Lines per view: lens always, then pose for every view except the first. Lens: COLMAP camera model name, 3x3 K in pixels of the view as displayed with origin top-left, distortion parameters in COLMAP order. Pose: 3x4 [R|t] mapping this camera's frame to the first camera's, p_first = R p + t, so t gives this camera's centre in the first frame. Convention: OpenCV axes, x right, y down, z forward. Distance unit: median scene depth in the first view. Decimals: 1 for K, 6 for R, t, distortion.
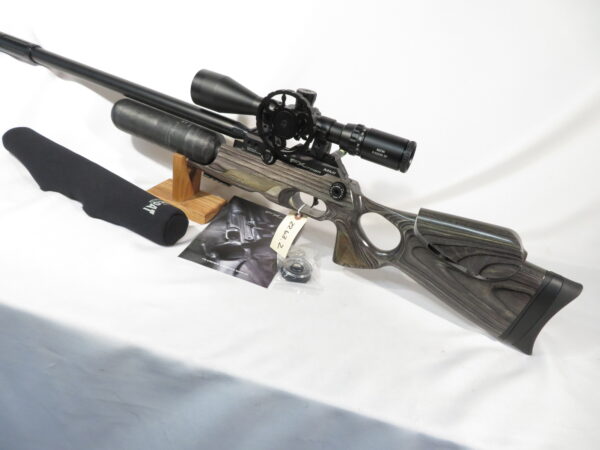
lens RADIAL K [[432.2, 0, 300.0], [0, 432.2, 225.0], [0, 0, 1]] dist [-0.003491, 0.002137]
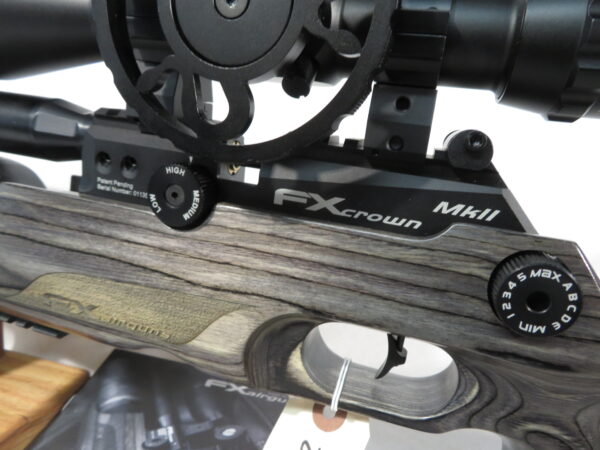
lens RADIAL K [[432.2, 0, 300.0], [0, 432.2, 225.0], [0, 0, 1]] dist [-0.003491, 0.002137]
pose [[0.981699, -0.133780, 0.135539, -0.041849], [0.161500, 0.961986, -0.220230, -0.077972], [-0.100924, 0.238089, 0.965985, 0.751550]]
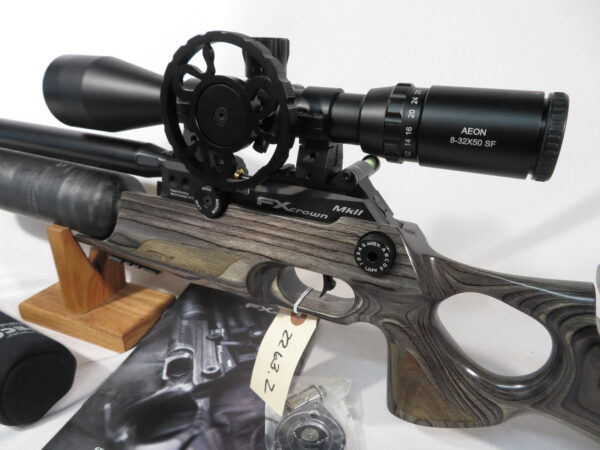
lens RADIAL K [[432.2, 0, 300.0], [0, 432.2, 225.0], [0, 0, 1]] dist [-0.003491, 0.002137]
pose [[0.986293, -0.155041, -0.056461, 0.041570], [0.146438, 0.980172, -0.133485, -0.056964], [0.076037, 0.123387, 0.989441, 0.546034]]
